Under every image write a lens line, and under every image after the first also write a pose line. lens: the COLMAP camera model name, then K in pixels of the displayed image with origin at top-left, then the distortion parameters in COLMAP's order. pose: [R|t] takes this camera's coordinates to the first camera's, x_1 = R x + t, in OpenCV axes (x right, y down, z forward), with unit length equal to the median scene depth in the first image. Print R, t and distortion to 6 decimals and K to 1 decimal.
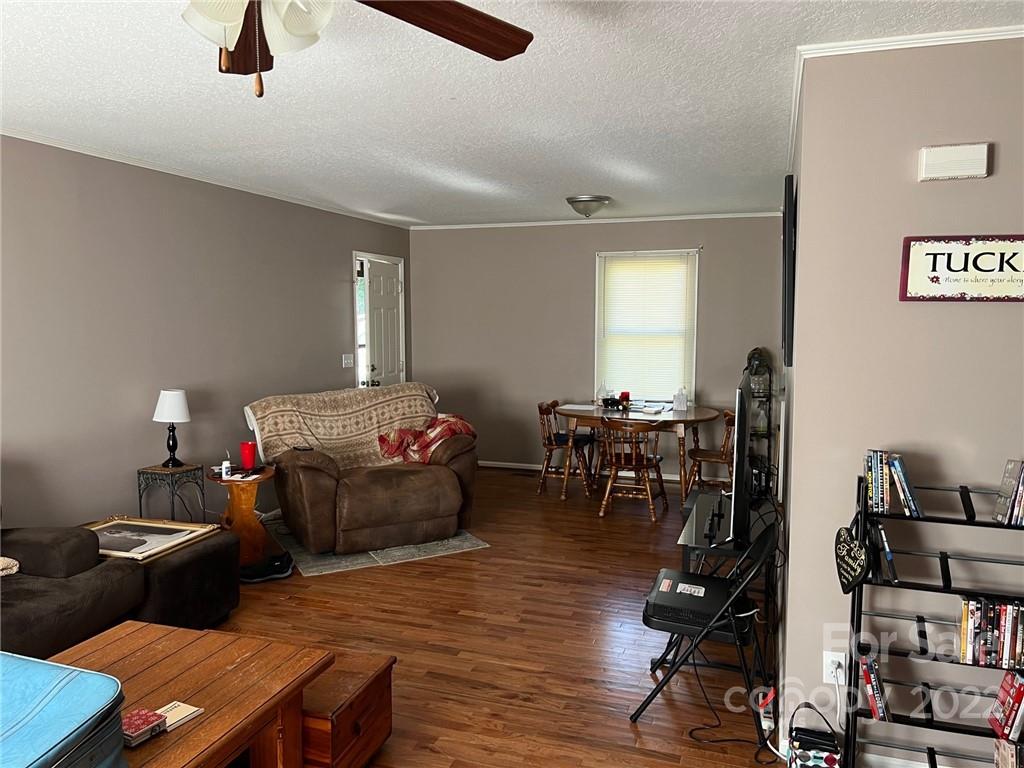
lens RADIAL K [[771.1, 0, 512.3], [0, 771.1, 381.3], [0, 0, 1]] dist [0.041760, -0.037900]
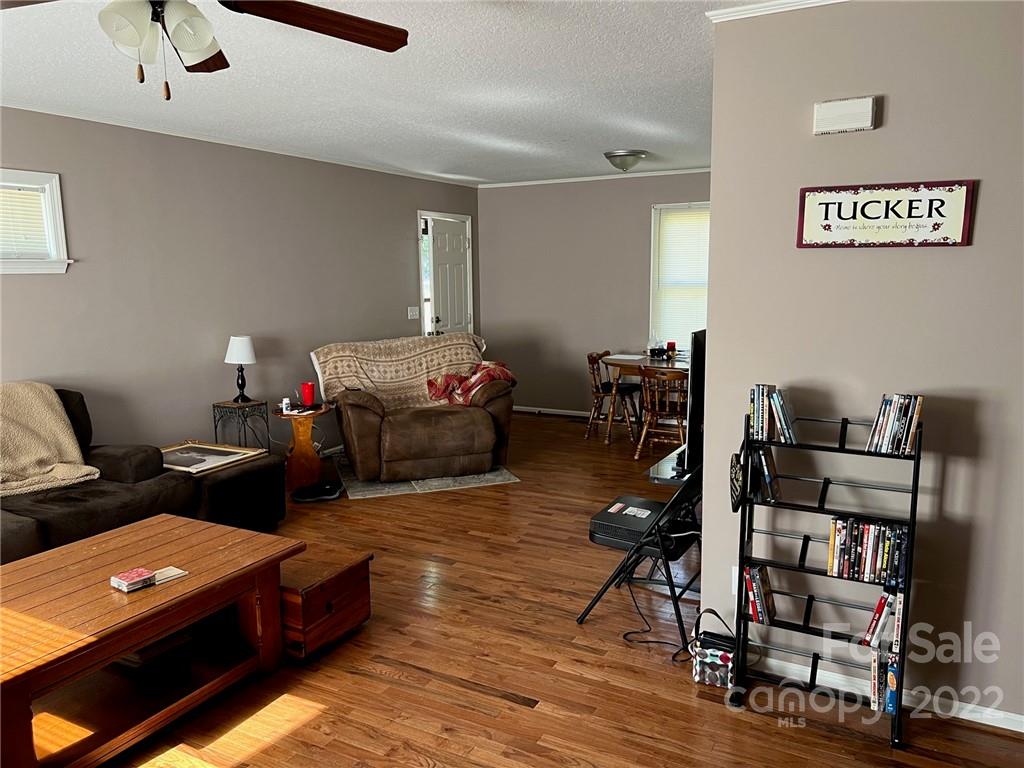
lens RADIAL K [[771.1, 0, 512.6], [0, 771.1, 382.2], [0, 0, 1]] dist [0.041760, -0.037900]
pose [[0.985598, 0.012012, -0.168681, 0.207890], [-0.002237, 0.998313, 0.058020, 0.015161], [0.169093, -0.056807, 0.983962, -0.099839]]
